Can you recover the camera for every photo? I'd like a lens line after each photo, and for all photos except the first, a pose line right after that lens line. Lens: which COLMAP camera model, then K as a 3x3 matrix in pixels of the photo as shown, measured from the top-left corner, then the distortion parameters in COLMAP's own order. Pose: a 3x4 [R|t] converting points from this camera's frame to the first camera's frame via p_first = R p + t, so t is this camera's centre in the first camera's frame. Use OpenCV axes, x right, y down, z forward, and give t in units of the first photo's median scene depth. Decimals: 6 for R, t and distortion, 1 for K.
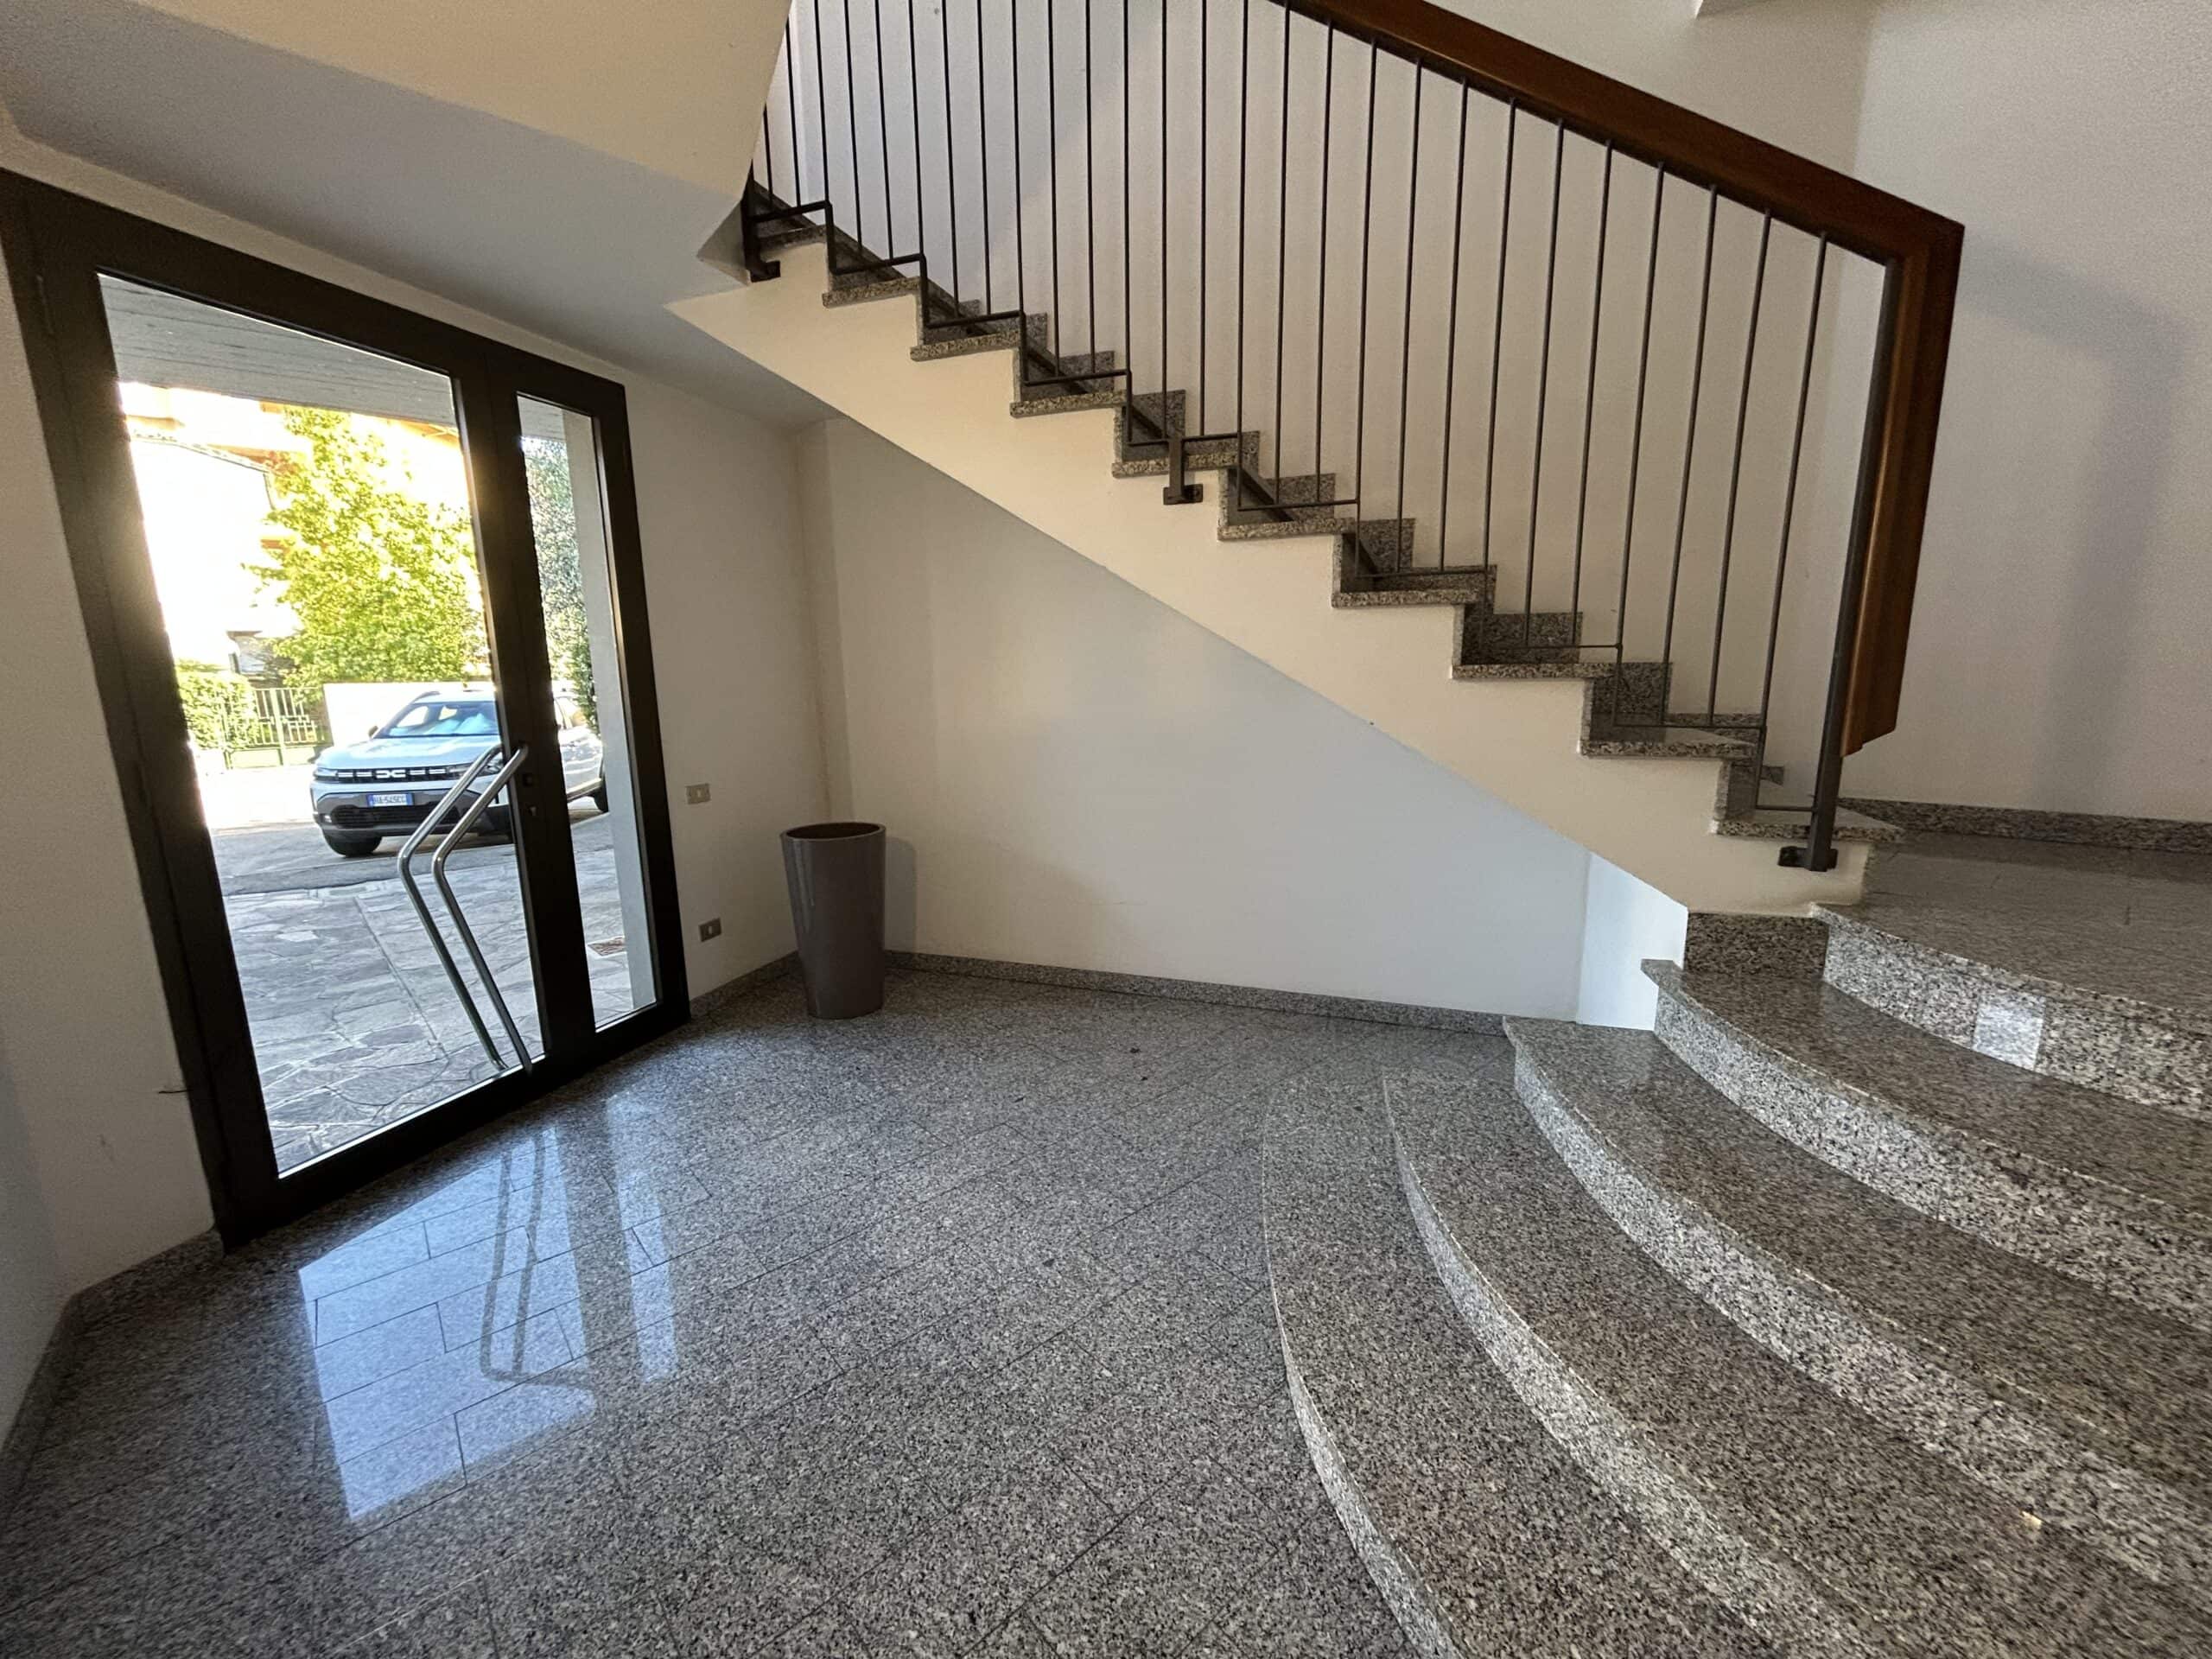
lens RADIAL K [[884.6, 0, 1106.2], [0, 884.6, 831.7], [0, 0, 1]] dist [0.001608, 0.000131]
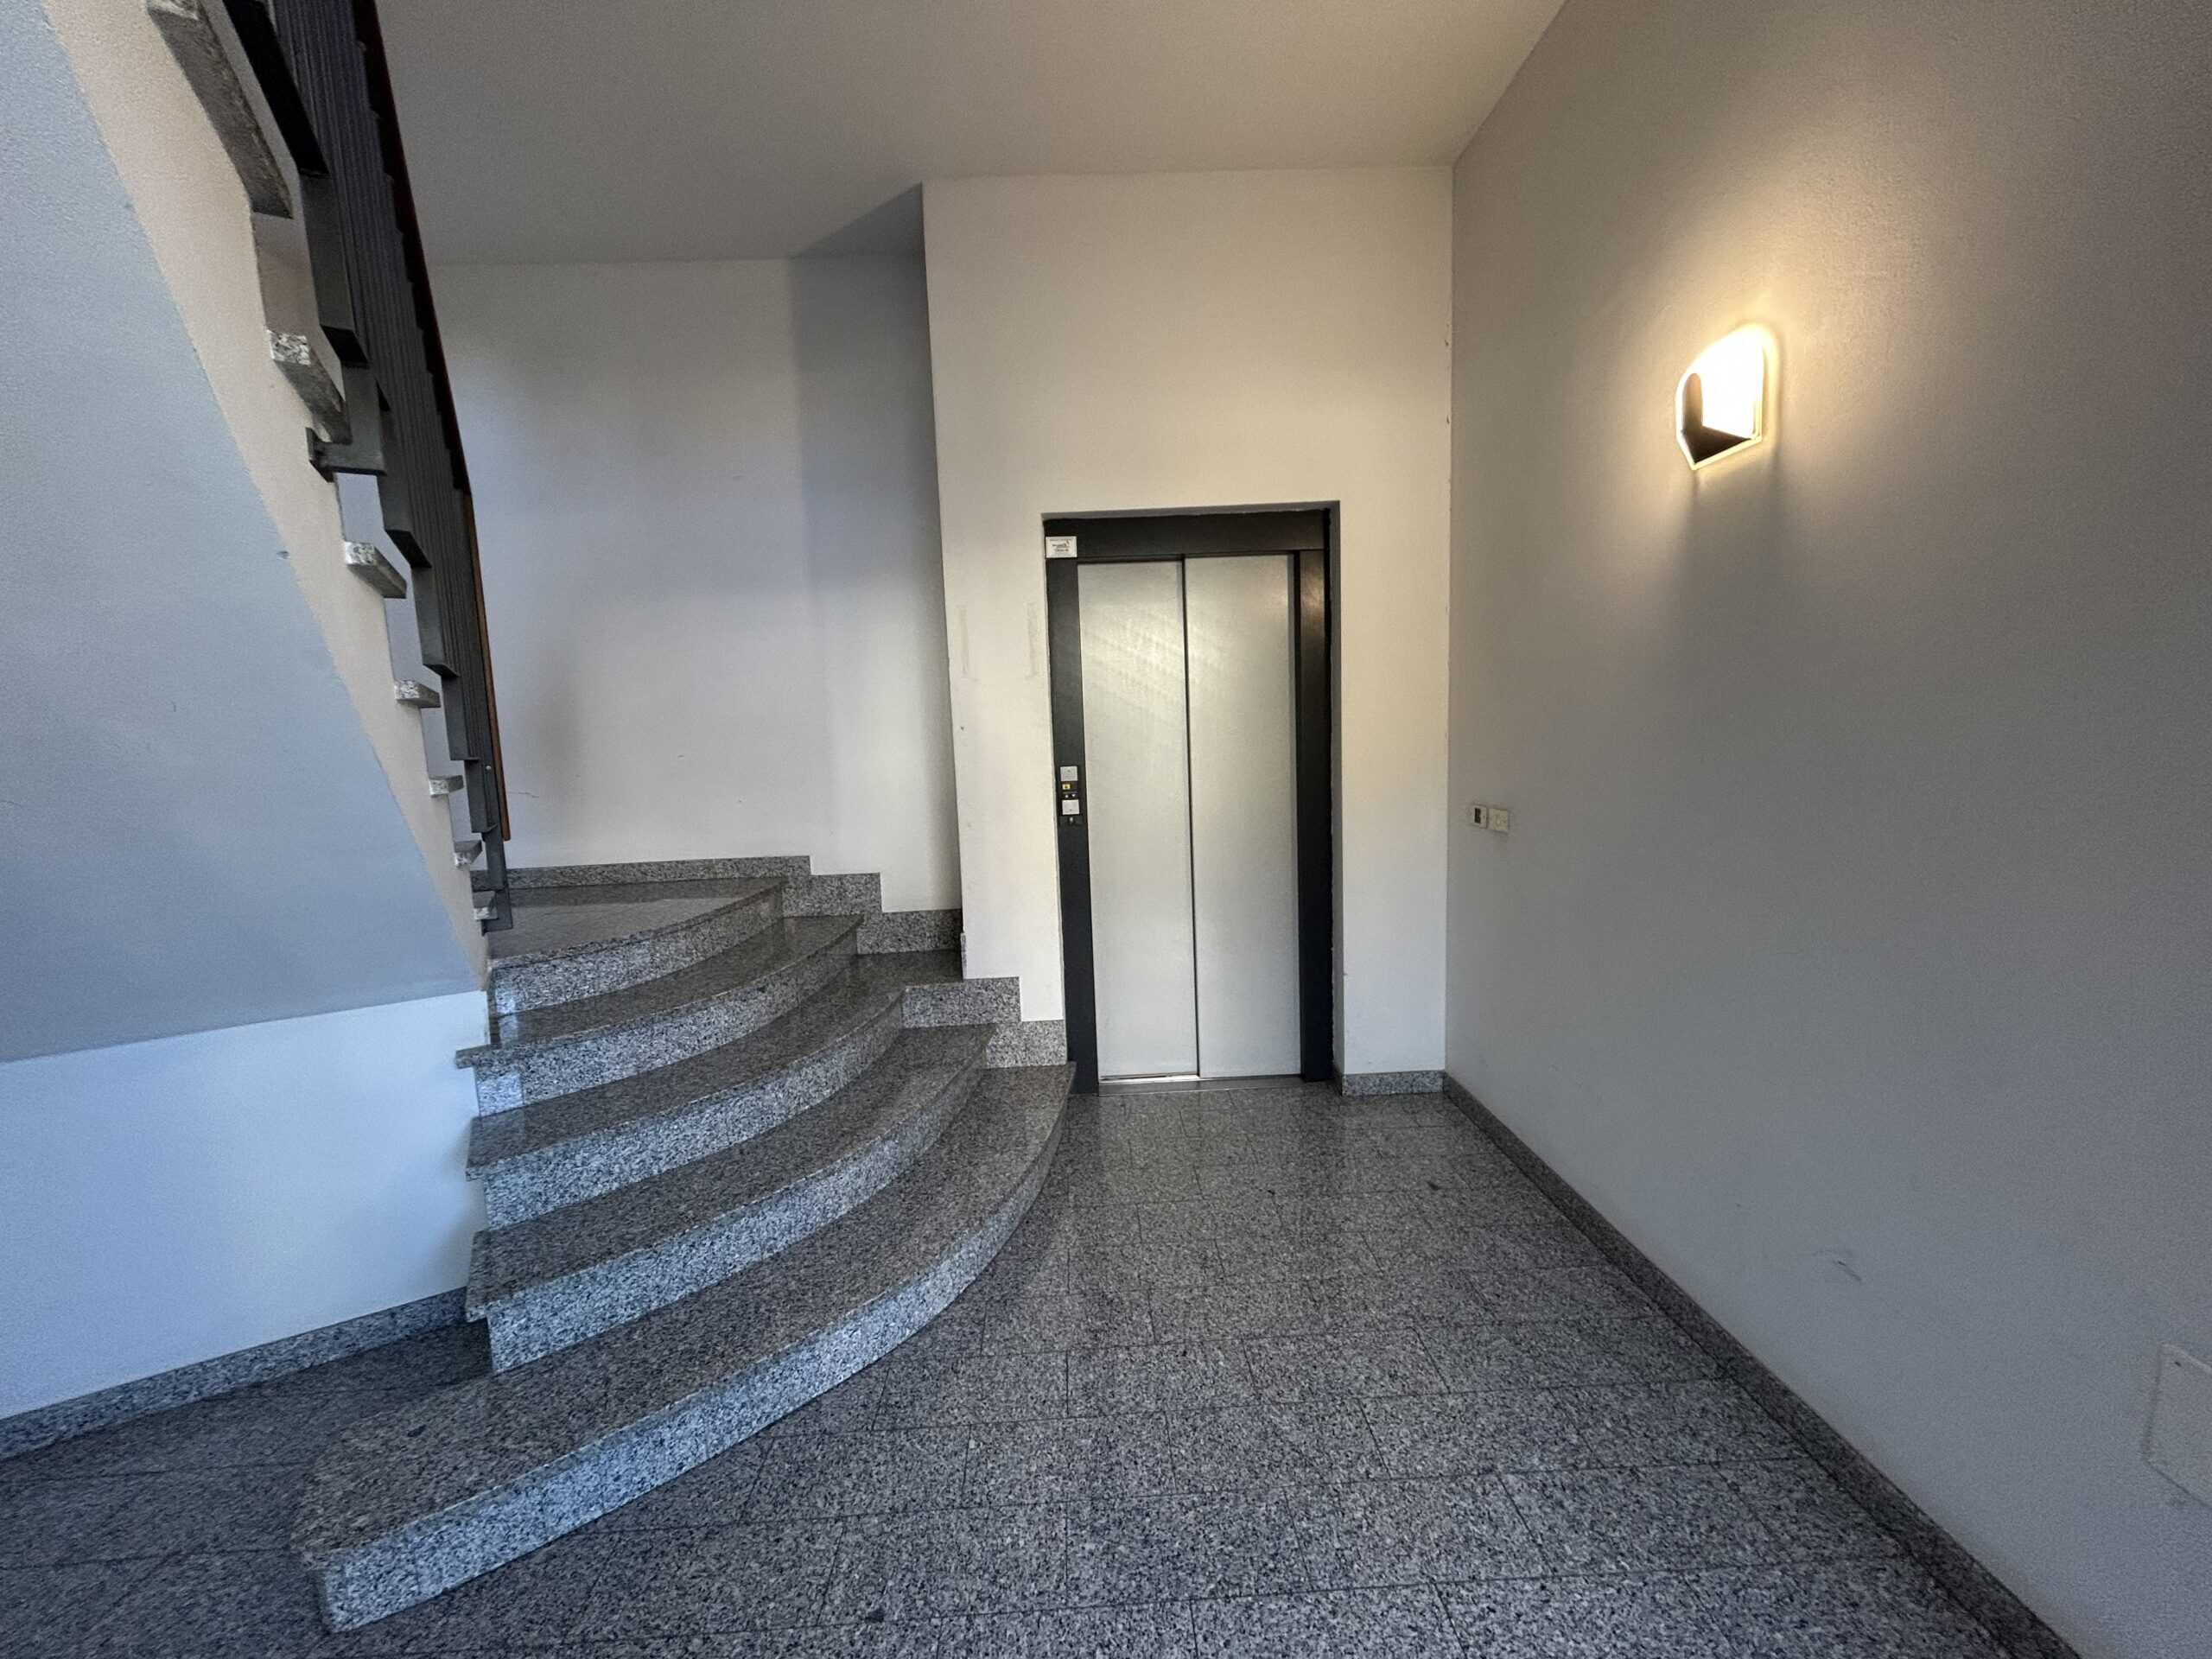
lens RADIAL K [[884.6, 0, 1106.6], [0, 884.6, 828.2], [0, 0, 1]] dist [0.001608, 0.000131]
pose [[-0.775921, -0.019176, 0.630538, -0.844184], [0.168135, 0.957095, 0.236009, -0.307395], [-0.608011, 0.289139, -0.739406, 1.659225]]
